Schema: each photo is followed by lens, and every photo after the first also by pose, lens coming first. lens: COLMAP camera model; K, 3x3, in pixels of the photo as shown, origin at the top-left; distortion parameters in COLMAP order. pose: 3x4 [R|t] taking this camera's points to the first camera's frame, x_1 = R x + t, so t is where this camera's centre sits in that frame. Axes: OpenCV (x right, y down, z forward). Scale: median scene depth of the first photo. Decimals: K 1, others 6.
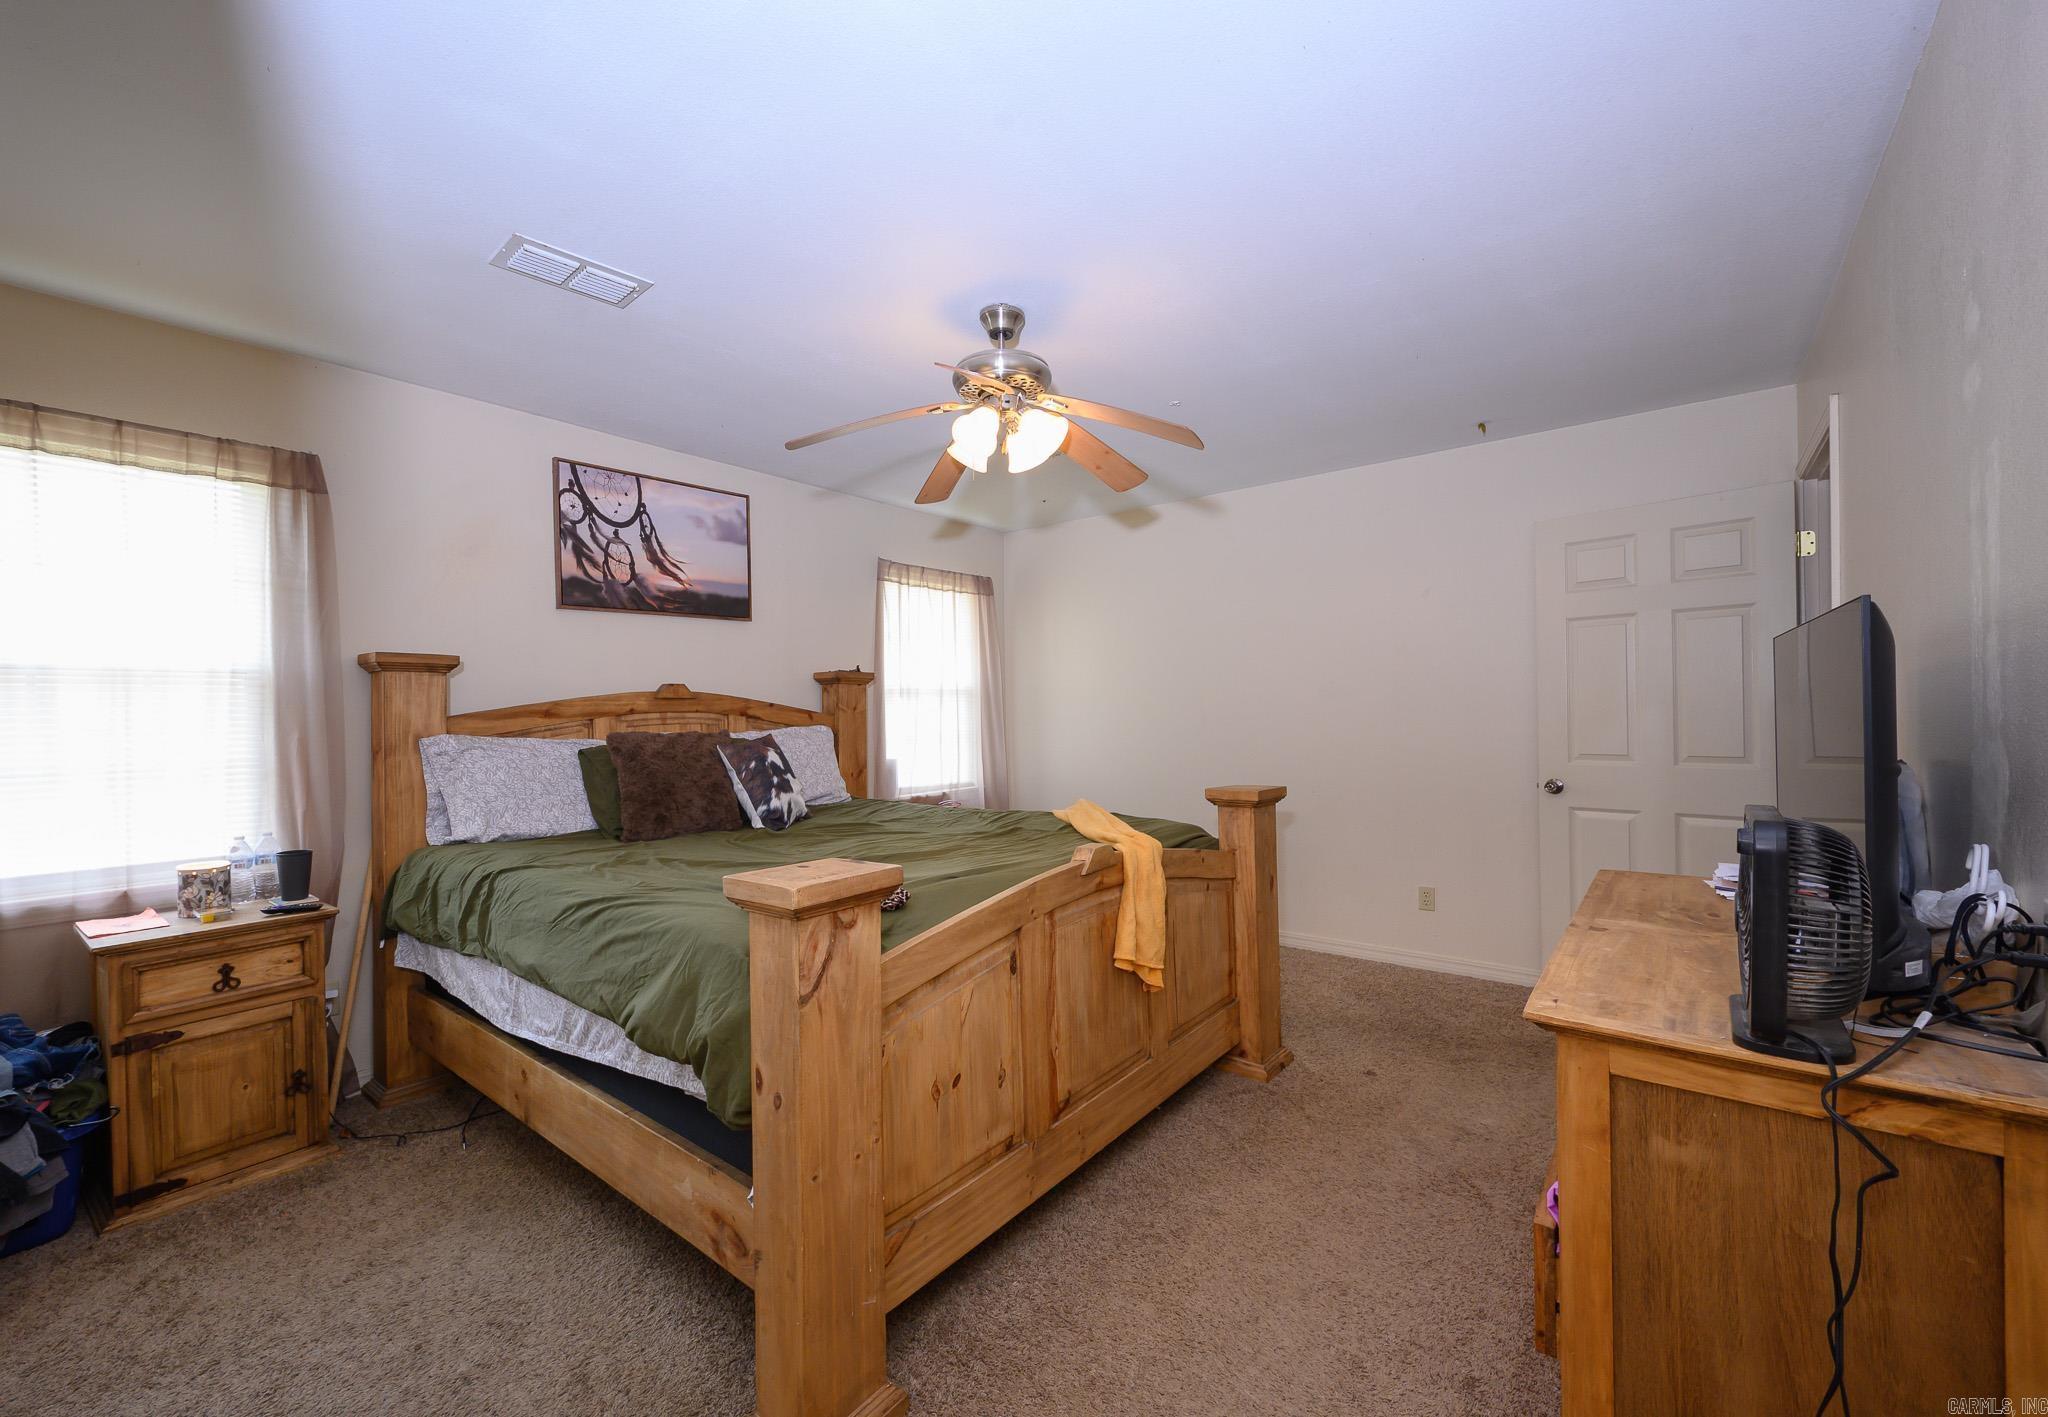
lens RADIAL K [[843.8, 0, 1024.0], [0, 843.8, 708.5], [0, 0, 1]] dist [0.014706, 0.000091]
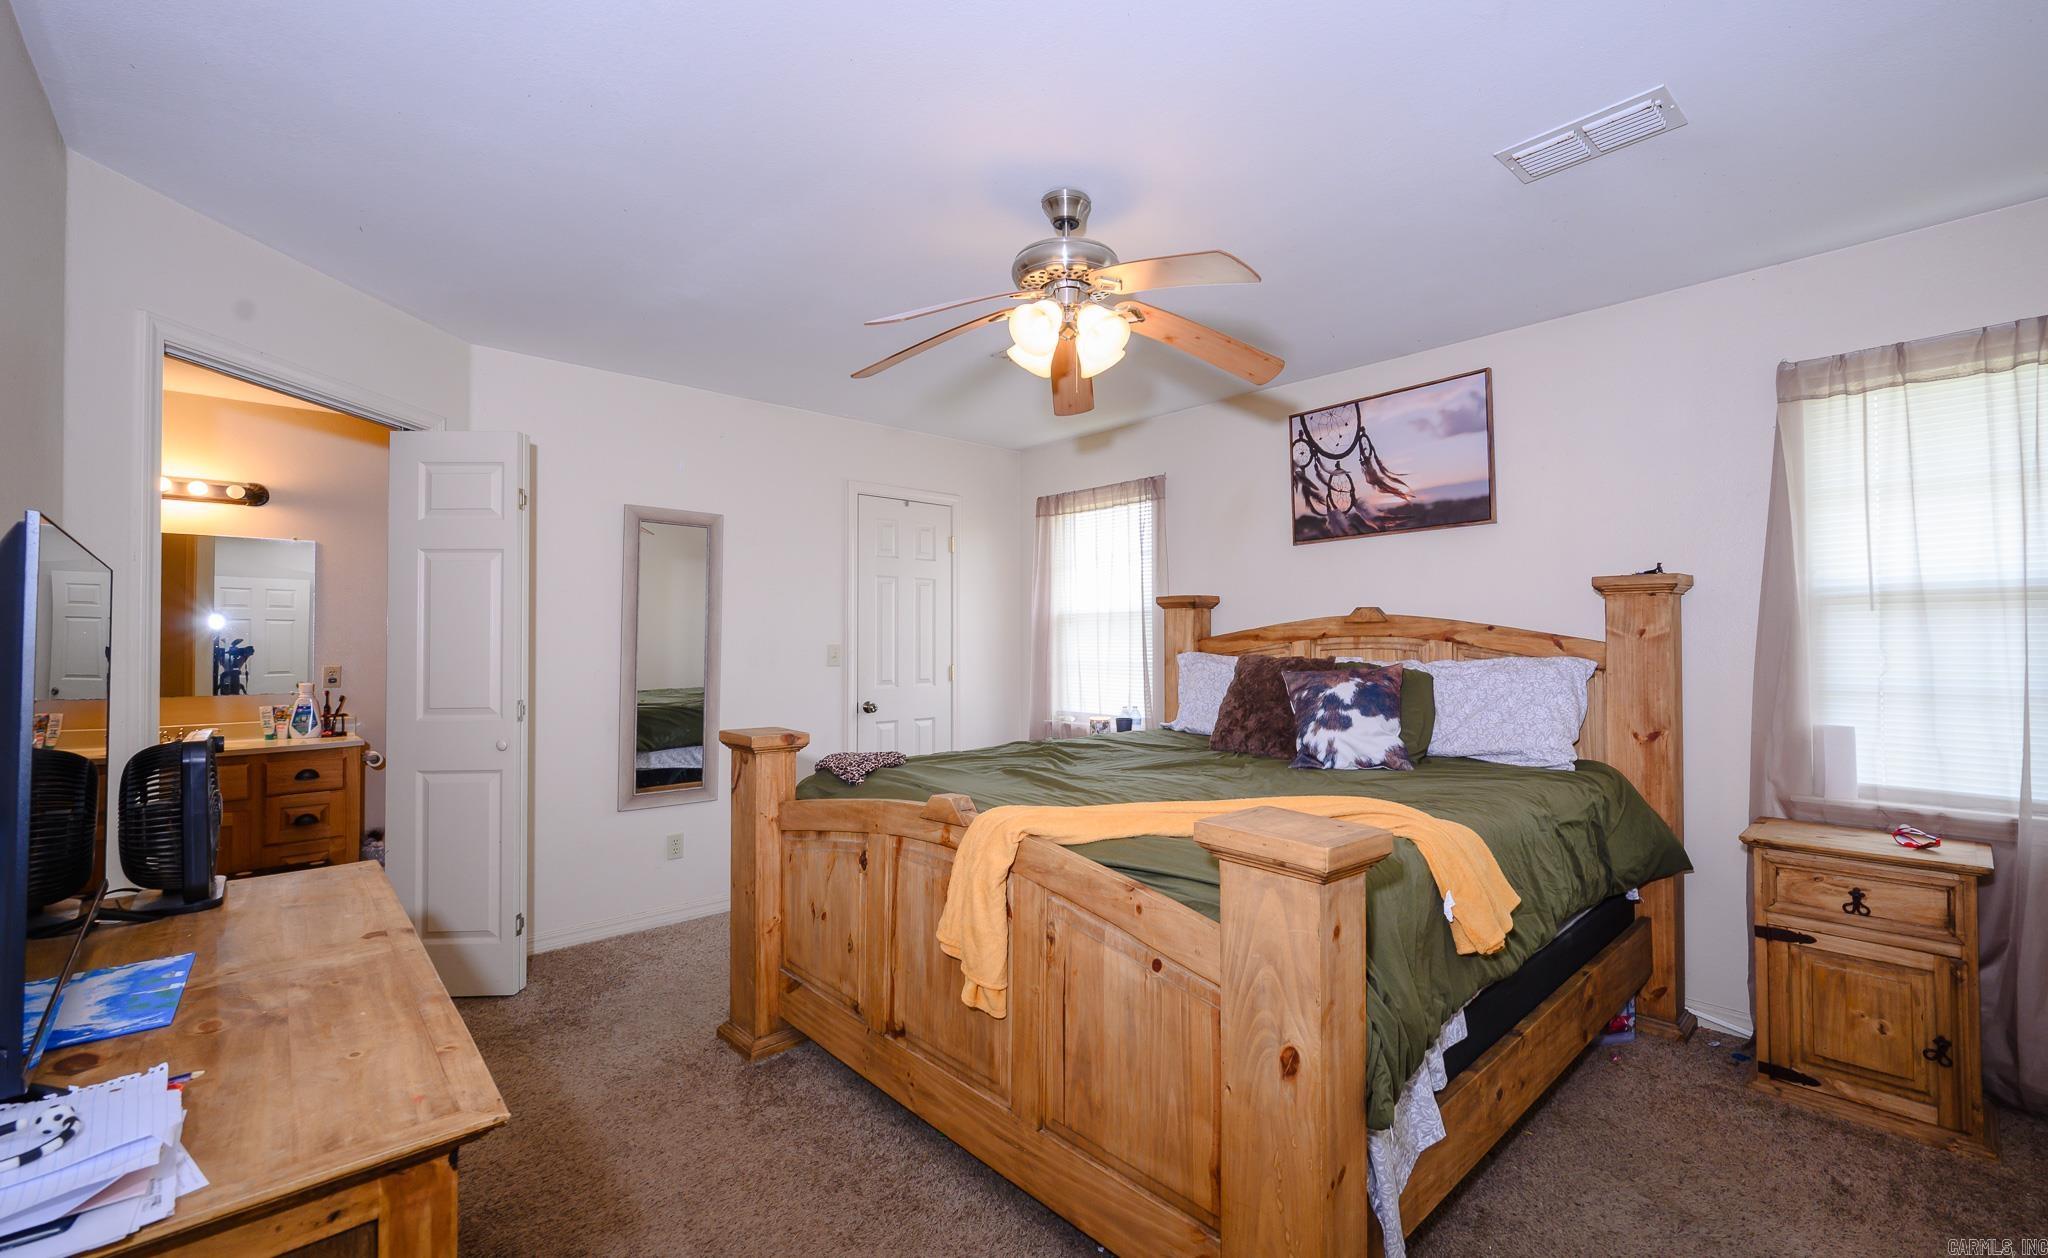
lens RADIAL K [[838.9, 0, 1024.0], [0, 838.9, 629.0], [0, 0, 1]] dist [-0.000157, -0.000058]
pose [[-0.160826, -0.000264, -0.986983, 0.600647], [0.005441, 0.999985, -0.001154, -0.005396], [0.986968, -0.005555, -0.160822, 0.779083]]
